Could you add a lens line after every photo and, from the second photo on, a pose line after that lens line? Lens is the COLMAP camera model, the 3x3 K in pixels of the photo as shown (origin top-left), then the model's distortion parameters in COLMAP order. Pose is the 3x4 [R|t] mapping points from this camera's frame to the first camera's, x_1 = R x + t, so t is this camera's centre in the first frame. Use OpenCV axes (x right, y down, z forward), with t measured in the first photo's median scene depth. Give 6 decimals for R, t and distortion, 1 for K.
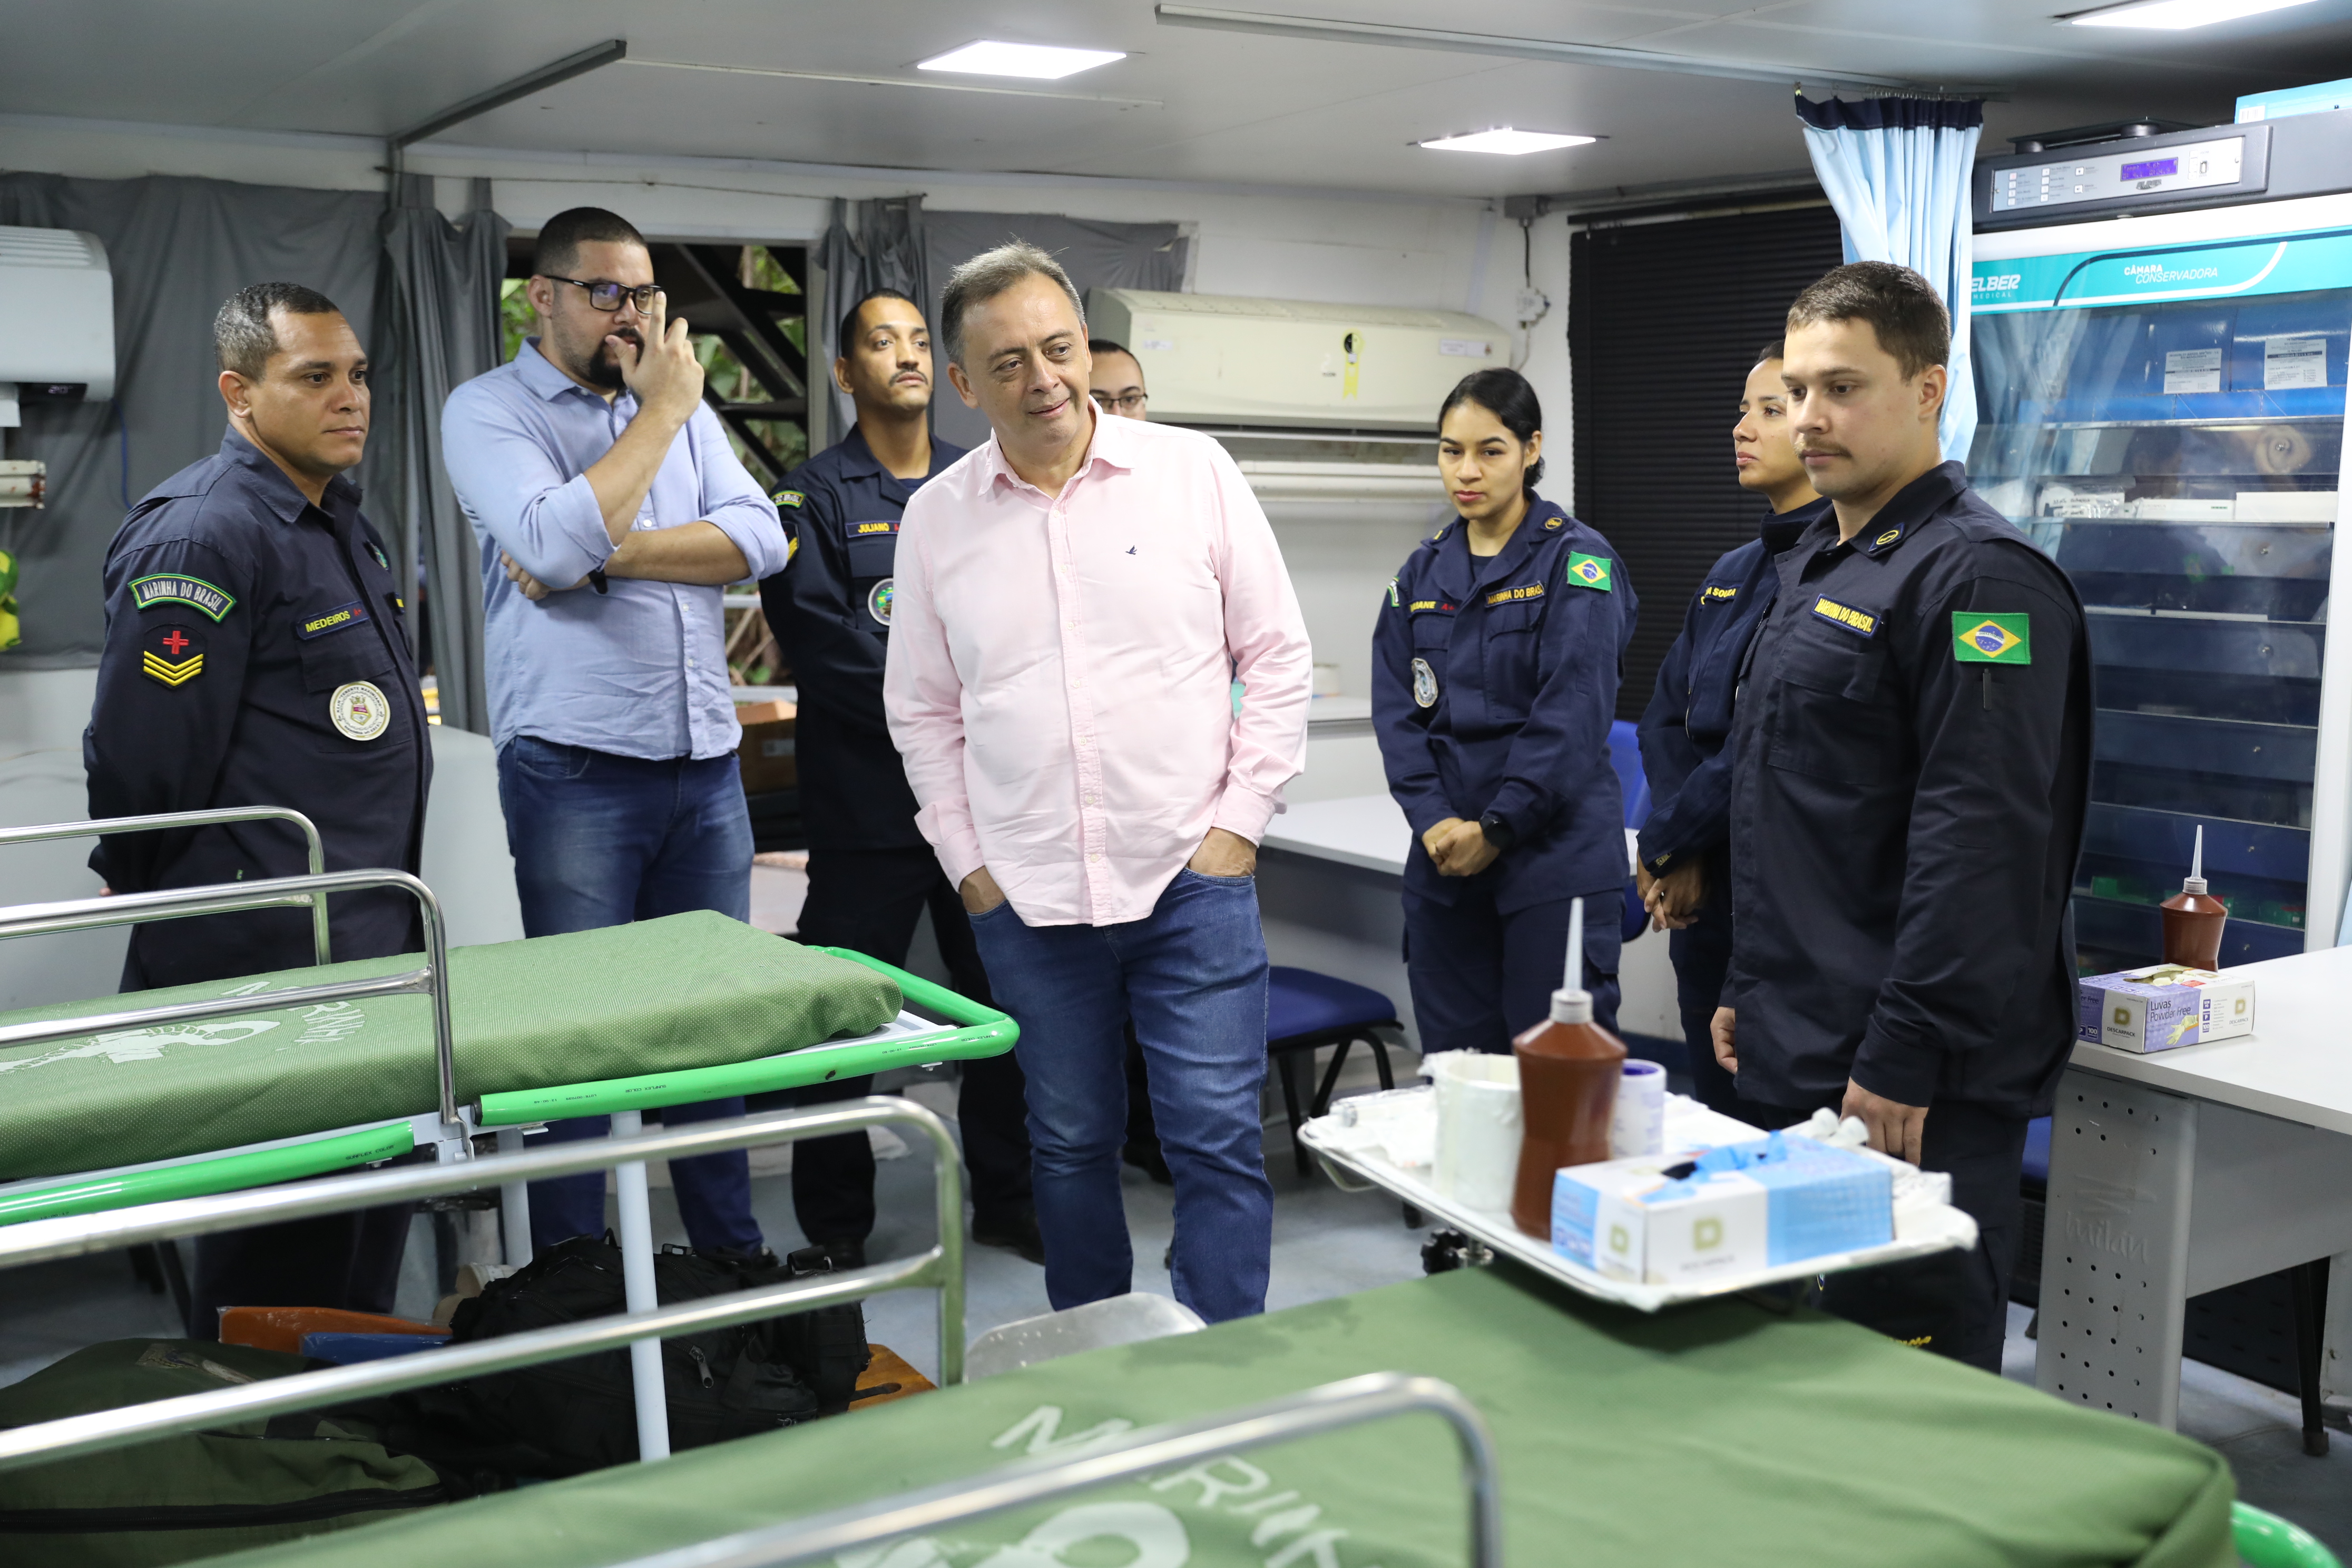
lens RADIAL K [[2417.2, 0, 1176.0], [0, 2417.2, 784.0], [0, 0, 1]] dist [-0.003524, 0.014120]
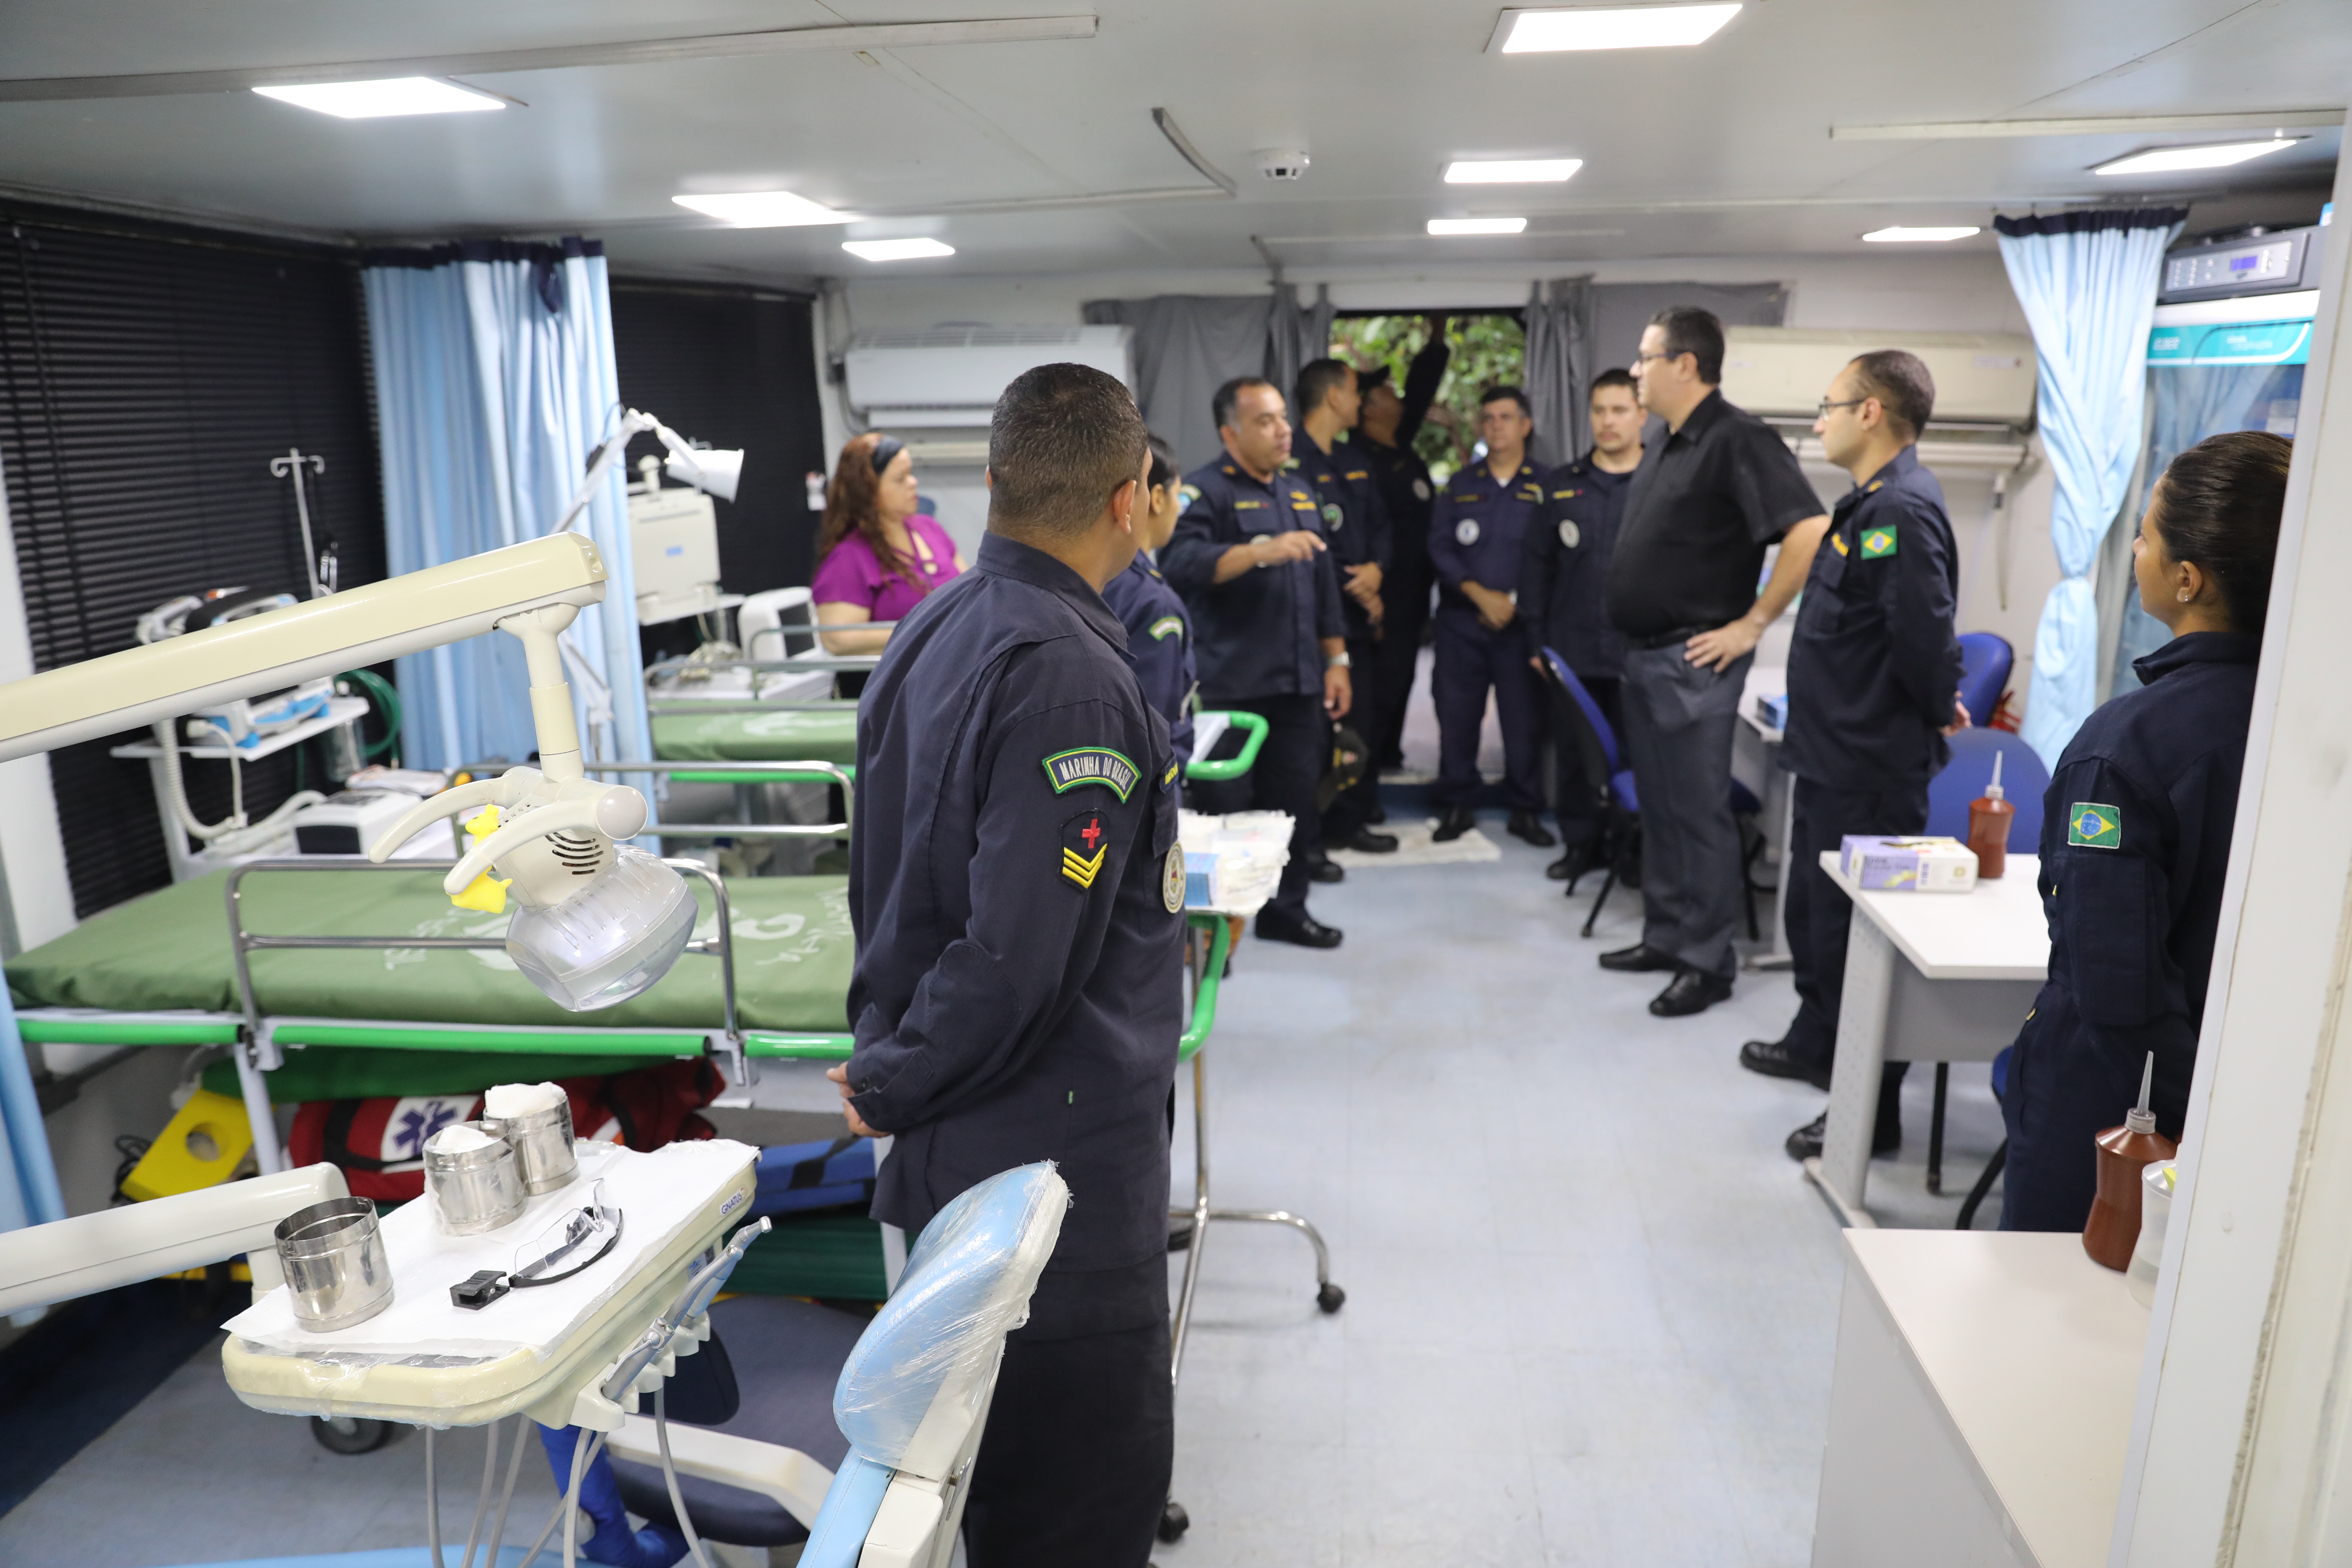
lens RADIAL K [[1597.4, 0, 1202.1], [0, 1597.4, 786.1], [0, 0, 1]] dist [-0.141292, 0.086450]
pose [[0.769643, 0.154048, -0.619612, 0.518381], [-0.071265, 0.985119, 0.156400, -0.060156], [0.634485, -0.076216, 0.769168, -0.024684]]
